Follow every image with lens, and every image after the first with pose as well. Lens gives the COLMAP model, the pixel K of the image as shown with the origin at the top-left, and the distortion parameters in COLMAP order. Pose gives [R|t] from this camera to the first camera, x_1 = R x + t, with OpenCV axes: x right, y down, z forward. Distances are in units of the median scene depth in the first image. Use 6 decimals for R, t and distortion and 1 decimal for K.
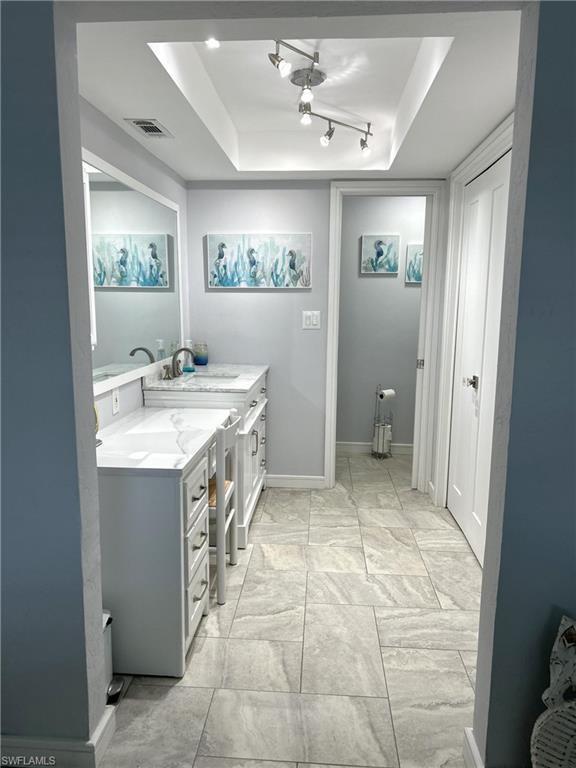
lens RADIAL K [[596.1, 0, 269.7], [0, 596.1, 385.3], [0, 0, 1]] dist [0.061627, -0.065198]
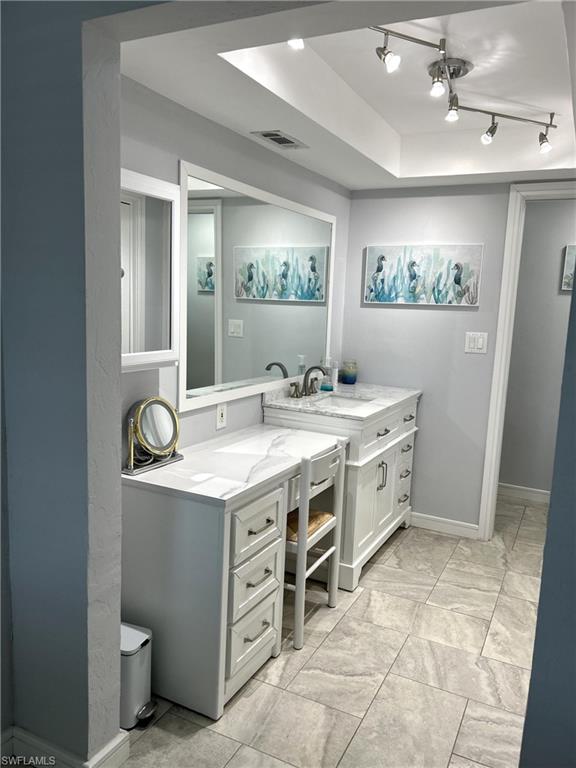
lens RADIAL K [[596.1, 0, 273.9], [0, 596.1, 382.2], [0, 0, 1]] dist [0.061627, -0.065198]
pose [[0.920119, 0.083607, -0.382610, 0.173612], [-0.090280, 0.995916, 0.000516, -0.033515], [0.381091, 0.034067, 0.923910, 0.101192]]
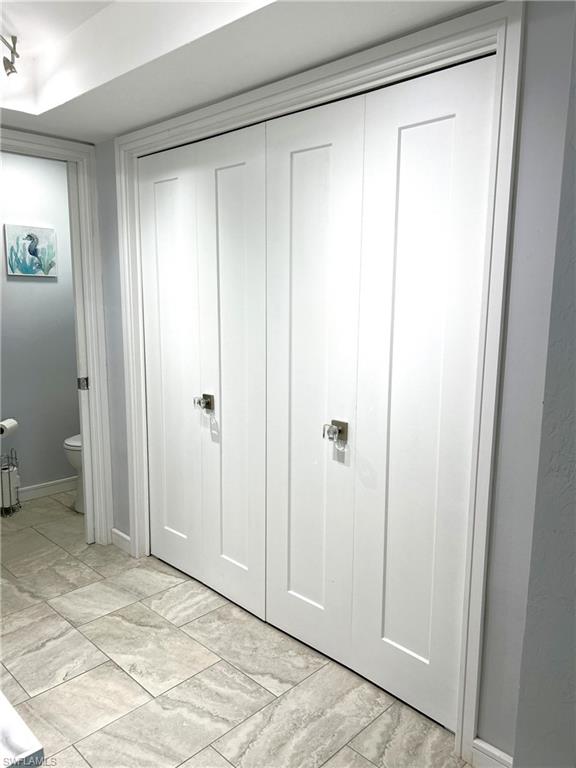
lens RADIAL K [[596.1, 0, 277.7], [0, 596.1, 383.3], [0, 0, 1]] dist [0.061627, -0.065198]
pose [[0.640255, -0.129004, 0.757253, -0.213488], [0.117321, 0.990654, 0.069572, -0.074781], [-0.759150, 0.044298, 0.649406, 0.388261]]
